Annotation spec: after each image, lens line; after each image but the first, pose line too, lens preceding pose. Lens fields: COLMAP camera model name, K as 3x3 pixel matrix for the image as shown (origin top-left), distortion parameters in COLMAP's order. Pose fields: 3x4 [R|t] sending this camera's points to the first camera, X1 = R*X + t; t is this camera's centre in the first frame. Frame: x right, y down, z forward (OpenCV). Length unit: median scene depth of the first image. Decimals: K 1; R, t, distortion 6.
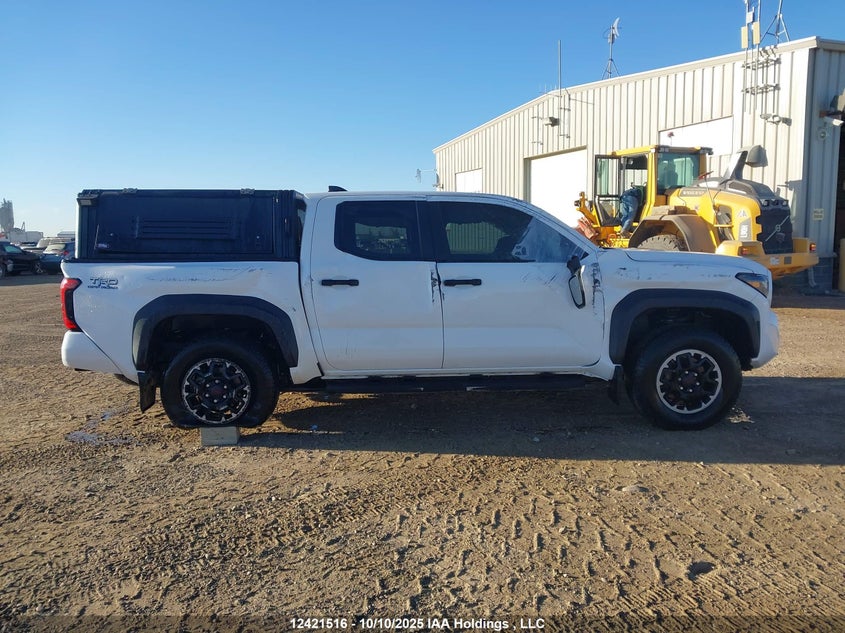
lens RADIAL K [[677.2, 0, 415.2], [0, 677.2, 318.3], [0, 0, 1]] dist [0.038475, -0.027010]
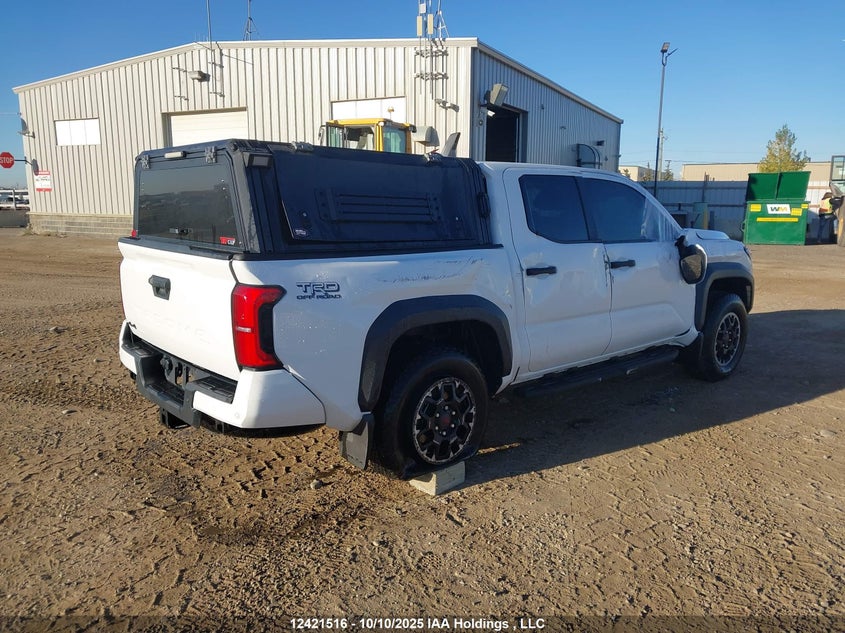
lens RADIAL K [[677.2, 0, 421.5], [0, 677.2, 313.2], [0, 0, 1]] dist [0.038475, -0.027010]
pose [[0.772636, -0.089373, 0.628527, -0.766348], [0.060341, 0.995897, 0.067435, -0.065314], [-0.631975, -0.014177, 0.774859, 0.415341]]
